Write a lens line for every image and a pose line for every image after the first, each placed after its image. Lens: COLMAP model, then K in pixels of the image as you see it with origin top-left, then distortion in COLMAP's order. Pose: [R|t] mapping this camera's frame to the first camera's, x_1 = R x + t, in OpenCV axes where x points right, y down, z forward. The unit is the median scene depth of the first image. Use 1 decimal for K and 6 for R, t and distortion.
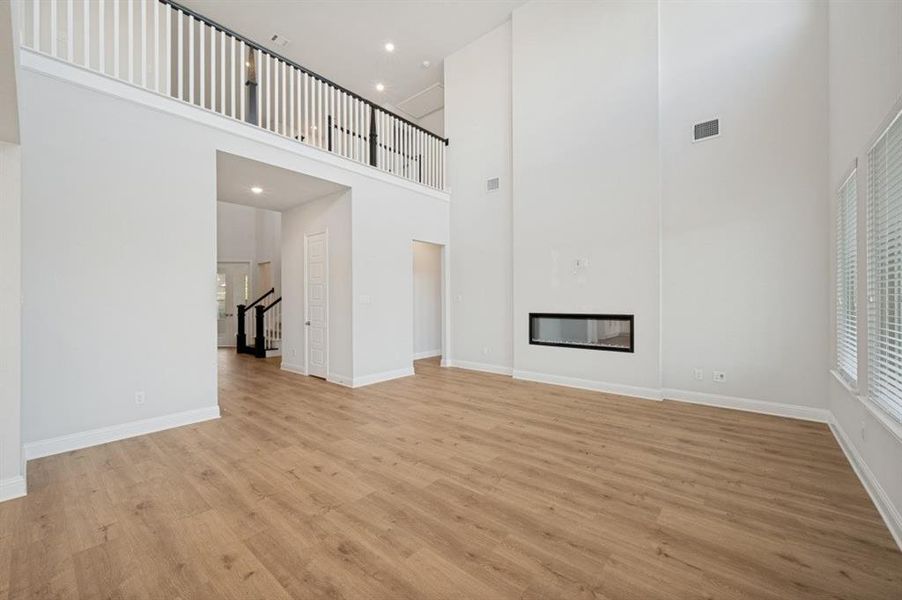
lens RADIAL K [[364.5, 0, 447.2], [0, 364.5, 302.7], [0, 0, 1]] dist [0.001601, -0.000173]
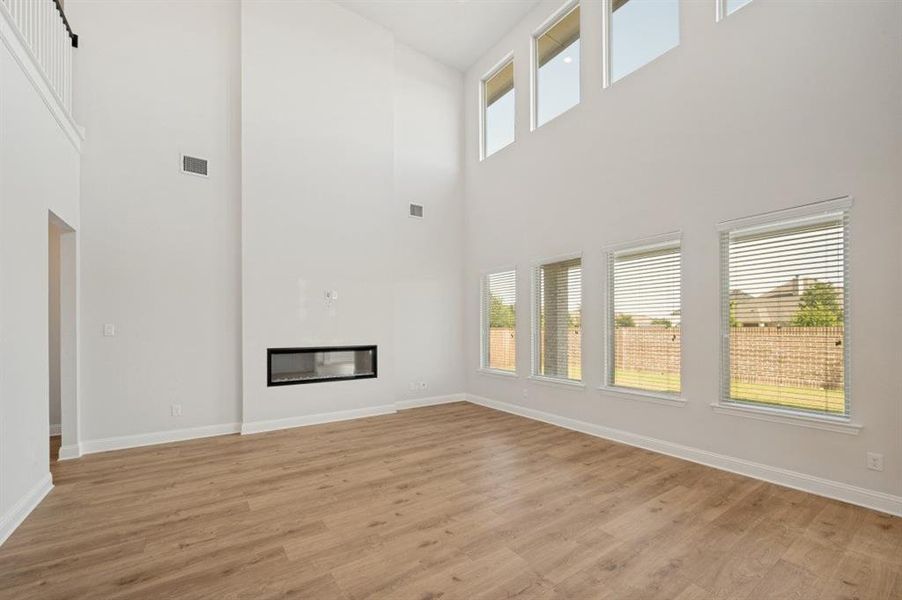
lens RADIAL K [[364.5, 0, 465.8], [0, 364.5, 329.1], [0, 0, 1]] dist [0.001601, -0.000173]
pose [[0.234878, 0.004040, 0.972016, -0.657979], [0.006102, 0.999966, -0.005631, -0.011297], [-0.972006, 0.007254, 0.234845, 0.531116]]
